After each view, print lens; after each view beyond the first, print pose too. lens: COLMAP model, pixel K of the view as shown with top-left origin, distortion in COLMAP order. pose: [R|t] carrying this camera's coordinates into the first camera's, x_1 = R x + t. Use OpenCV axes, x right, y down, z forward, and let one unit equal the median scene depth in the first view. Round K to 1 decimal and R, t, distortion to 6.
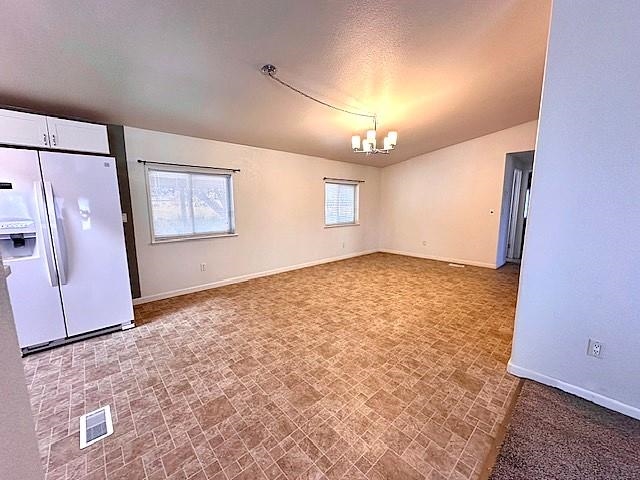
lens RADIAL K [[252.0, 0, 324.1], [0, 252.0, 240.8], [0, 0, 1]] dist [0.012130, -0.000025]
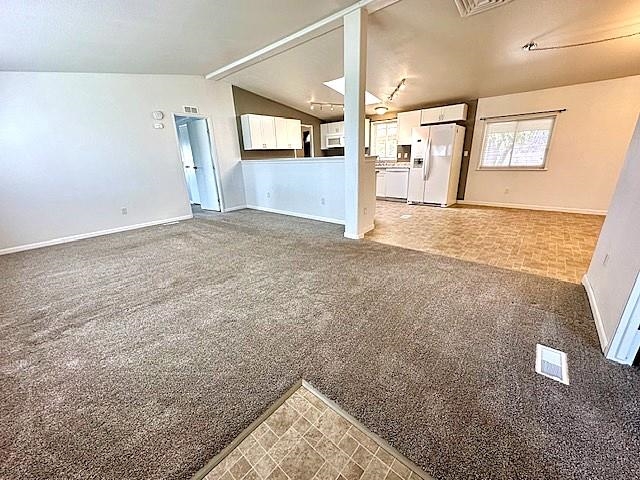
lens RADIAL K [[252.0, 0, 322.5], [0, 252.0, 235.2], [0, 0, 1]] dist [0.012130, -0.000025]
pose [[0.102220, 0.295039, -0.950002, 0.913412], [-0.126489, 0.951107, 0.281772, 0.077772], [0.986687, 0.091362, 0.134541, -0.194974]]
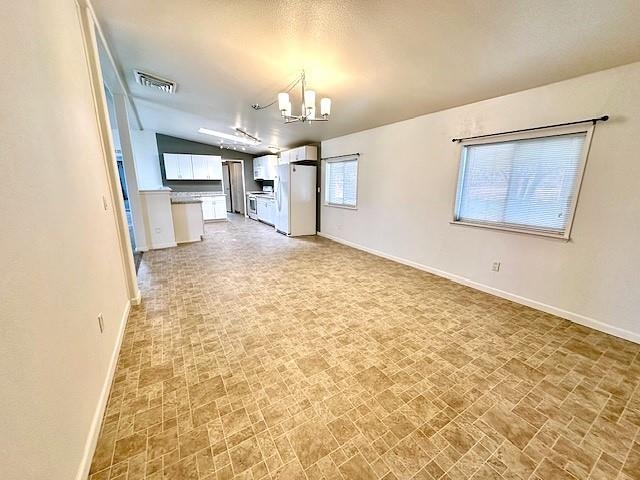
lens RADIAL K [[252.0, 0, 317.9], [0, 252.0, 239.8], [0, 0, 1]] dist [0.012130, -0.000025]
pose [[-0.207101, 0.219038, -0.953484, 1.037287], [-0.152782, 0.955415, 0.252667, -0.185005], [0.966316, 0.198003, -0.164402, 1.227453]]
